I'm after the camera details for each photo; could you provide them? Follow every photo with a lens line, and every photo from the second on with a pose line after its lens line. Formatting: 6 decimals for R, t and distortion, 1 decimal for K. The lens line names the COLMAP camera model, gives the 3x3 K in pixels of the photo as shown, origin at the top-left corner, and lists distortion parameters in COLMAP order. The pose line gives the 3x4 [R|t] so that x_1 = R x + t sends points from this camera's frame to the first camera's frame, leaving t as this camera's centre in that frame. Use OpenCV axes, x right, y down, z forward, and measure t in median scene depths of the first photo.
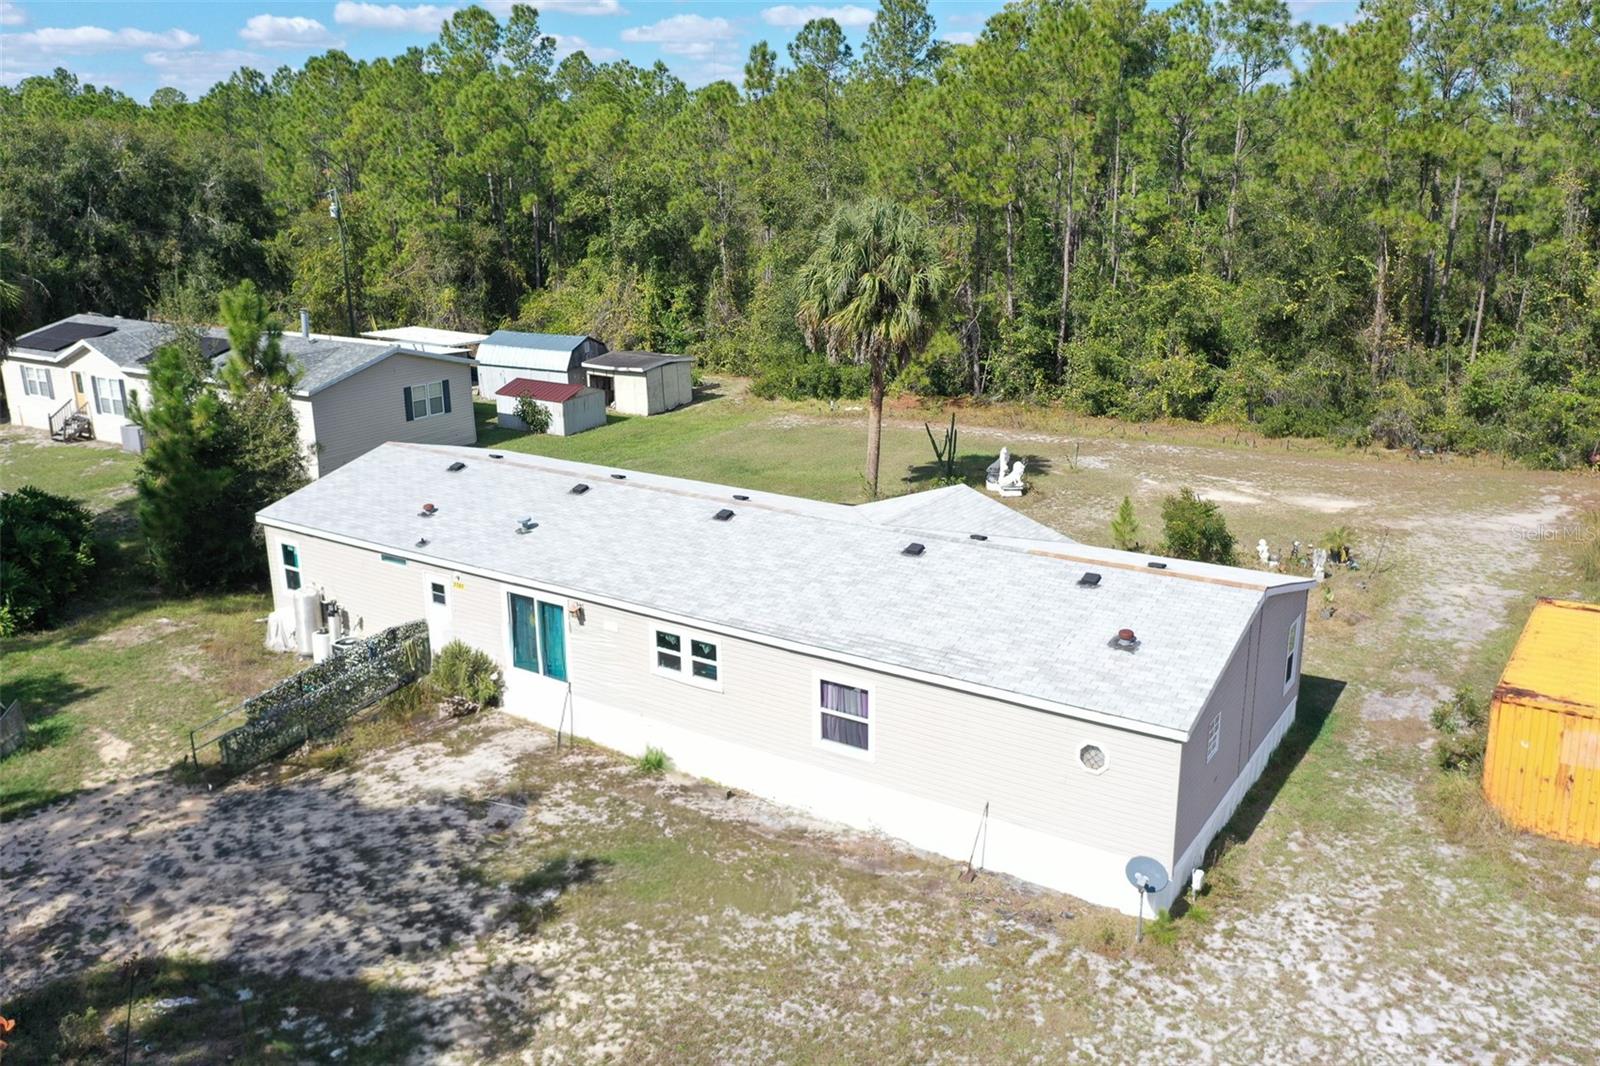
lens RADIAL K [[1301.4, 0, 803.8], [0, 1301.4, 531.2], [0, 0, 1]] dist [0.004946, 0.003864]
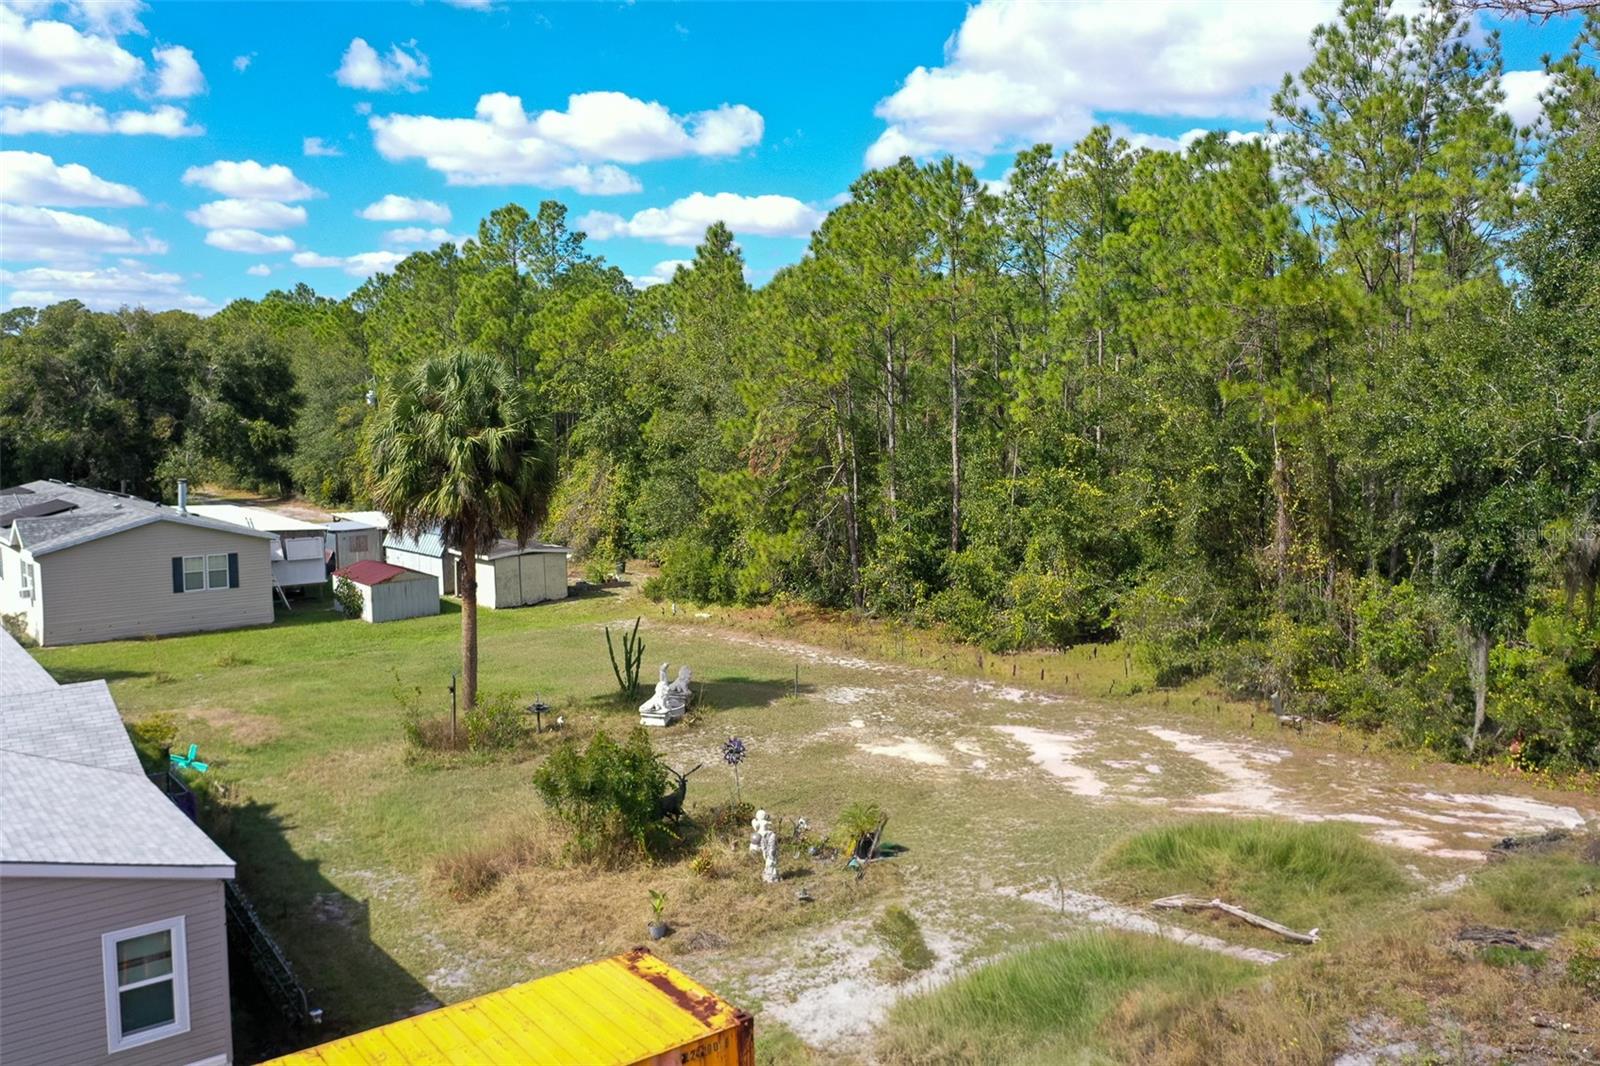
lens RADIAL K [[1301.4, 0, 800.0], [0, 1301.4, 529.4], [0, 0, 1]] dist [0.004946, 0.003864]
pose [[0.955828, 0.042932, -0.290774, 0.395719], [-0.092025, 0.983249, -0.157330, -0.023164], [0.279149, 0.177139, 0.943768, 0.225869]]
